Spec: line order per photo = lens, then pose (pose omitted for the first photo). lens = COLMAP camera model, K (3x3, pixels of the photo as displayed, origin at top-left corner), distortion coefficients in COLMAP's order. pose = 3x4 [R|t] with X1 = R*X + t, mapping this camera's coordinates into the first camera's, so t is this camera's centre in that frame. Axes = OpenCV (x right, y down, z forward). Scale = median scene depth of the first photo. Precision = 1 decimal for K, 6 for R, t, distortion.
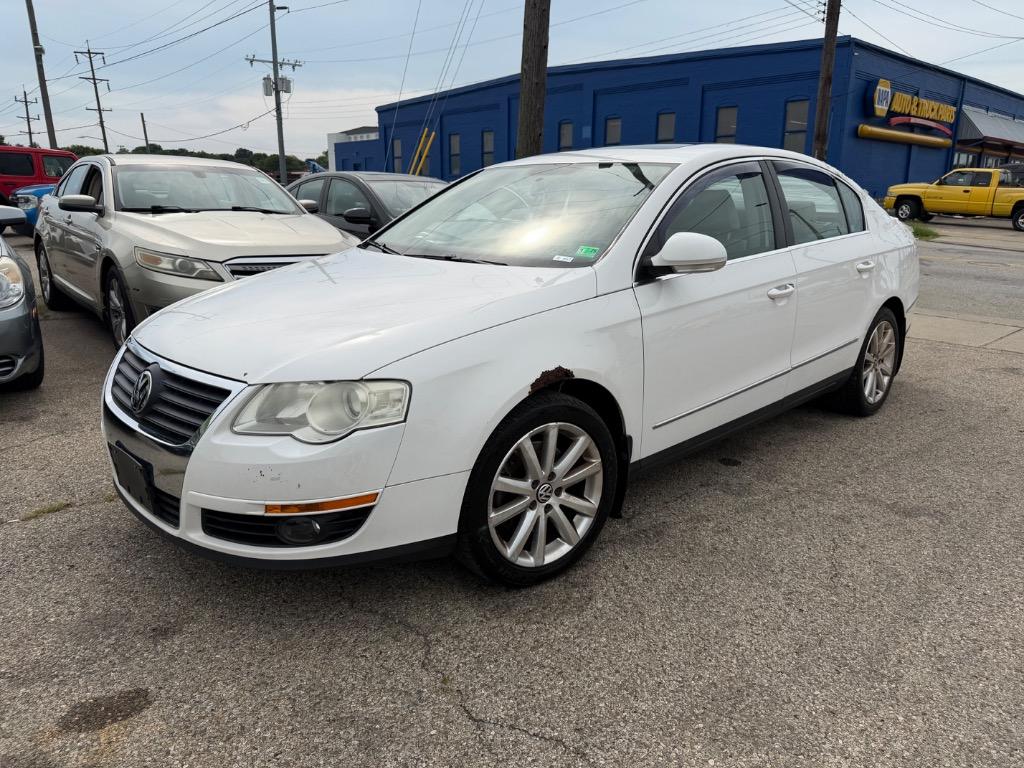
lens RADIAL K [[714.0, 0, 519.2], [0, 714.0, 384.7], [0, 0, 1]] dist [0.018756, -0.023495]
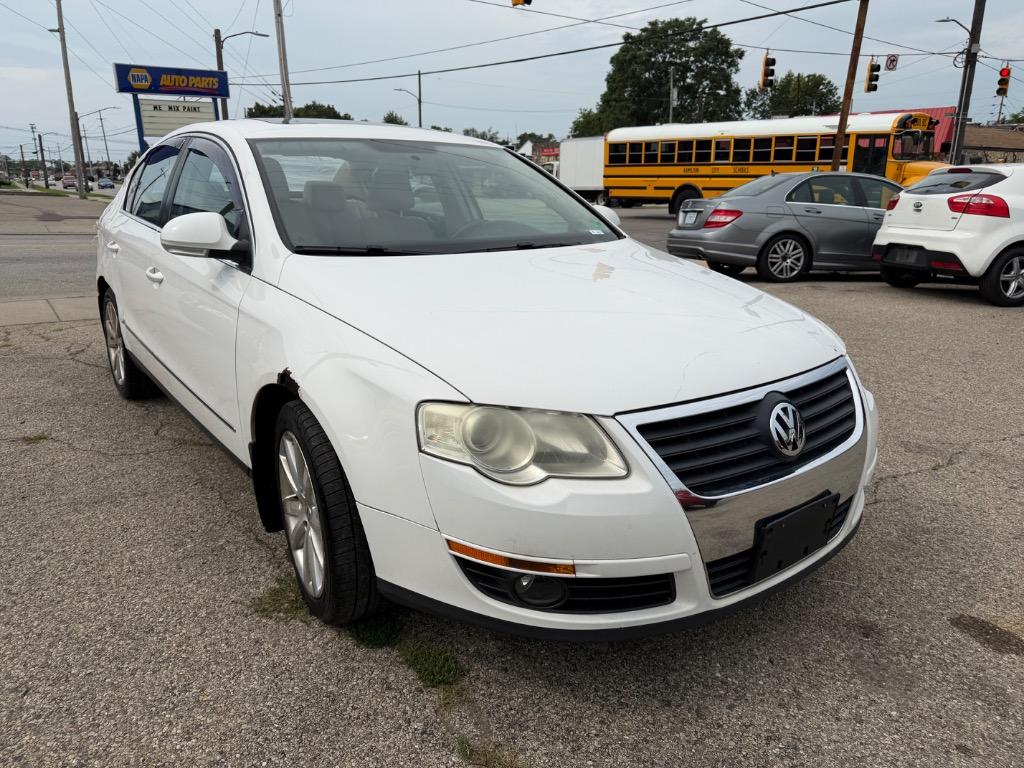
lens RADIAL K [[714.0, 0, 519.2], [0, 714.0, 384.7], [0, 0, 1]] dist [0.018756, -0.023495]
pose [[0.142505, -0.281052, 0.949053, -0.212678], [0.252738, 0.937386, 0.239647, -0.048786], [-0.956983, 0.205711, 0.204614, 0.182524]]
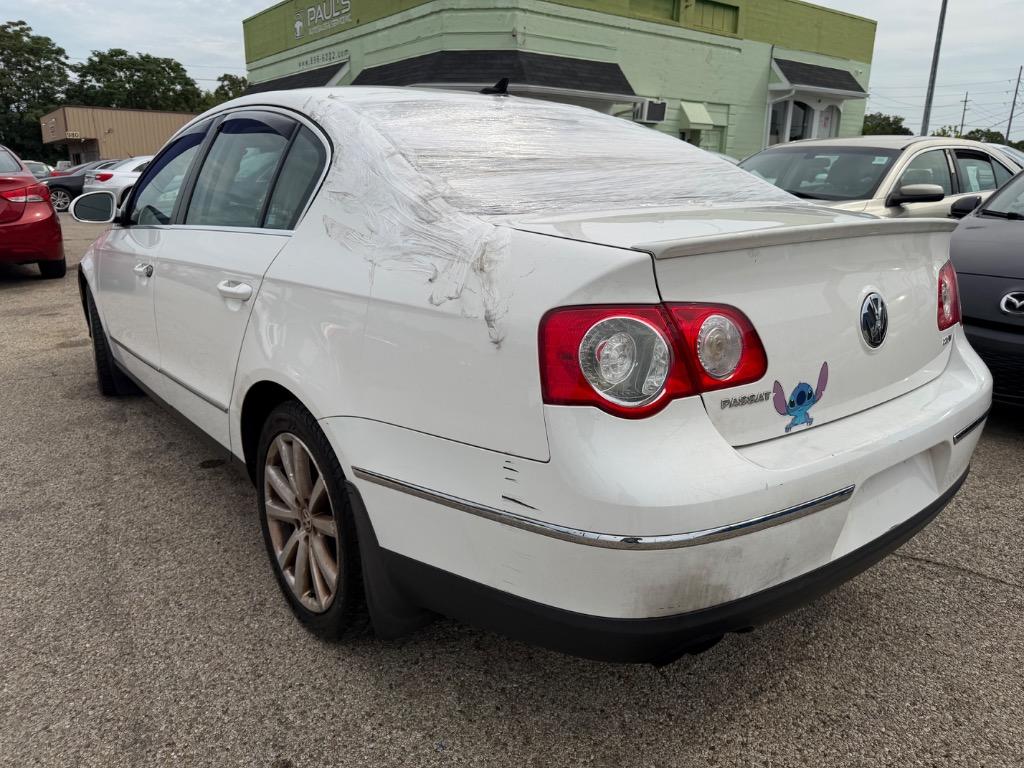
lens RADIAL K [[714.0, 0, 519.2], [0, 714.0, 384.7], [0, 0, 1]] dist [0.018756, -0.023495]
pose [[-0.089302, 0.262748, -0.960723, 0.288234], [-0.260627, 0.924803, 0.277151, -0.087647], [0.961301, 0.275140, -0.014108, 0.354272]]
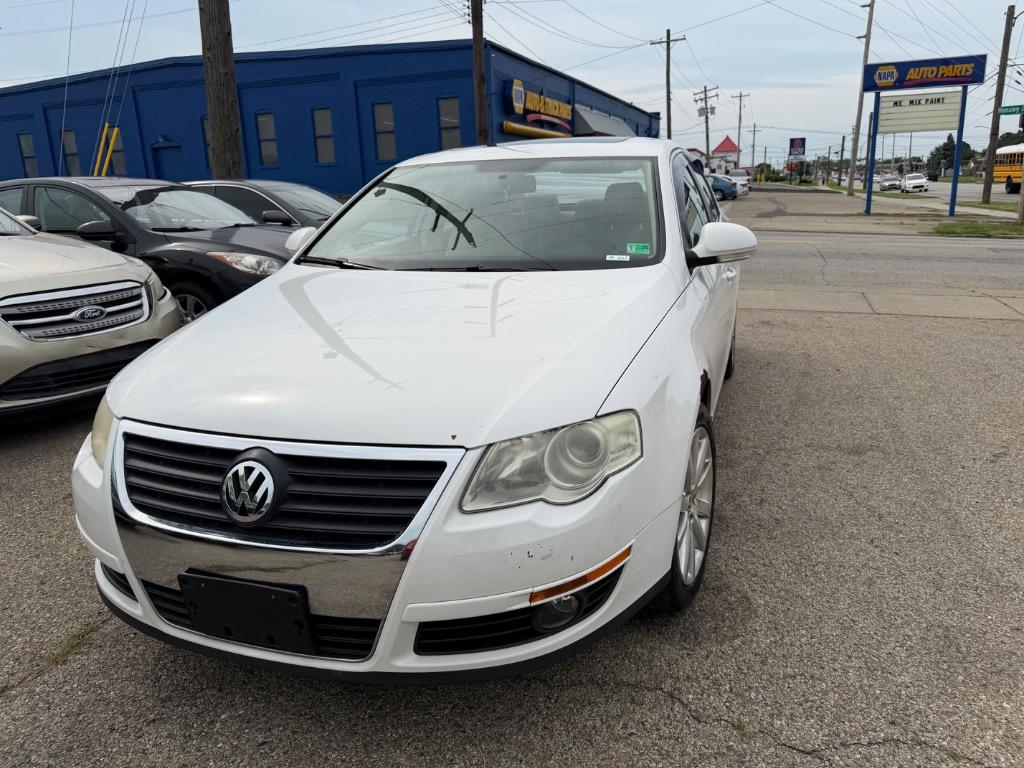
lens RADIAL K [[714.0, 0, 519.2], [0, 714.0, 384.7], [0, 0, 1]] dist [0.018756, -0.023495]
pose [[0.889663, -0.157318, 0.428662, -0.094711], [0.155245, 0.987064, 0.040048, -0.013343], [-0.429417, 0.030919, 0.902577, 0.039820]]
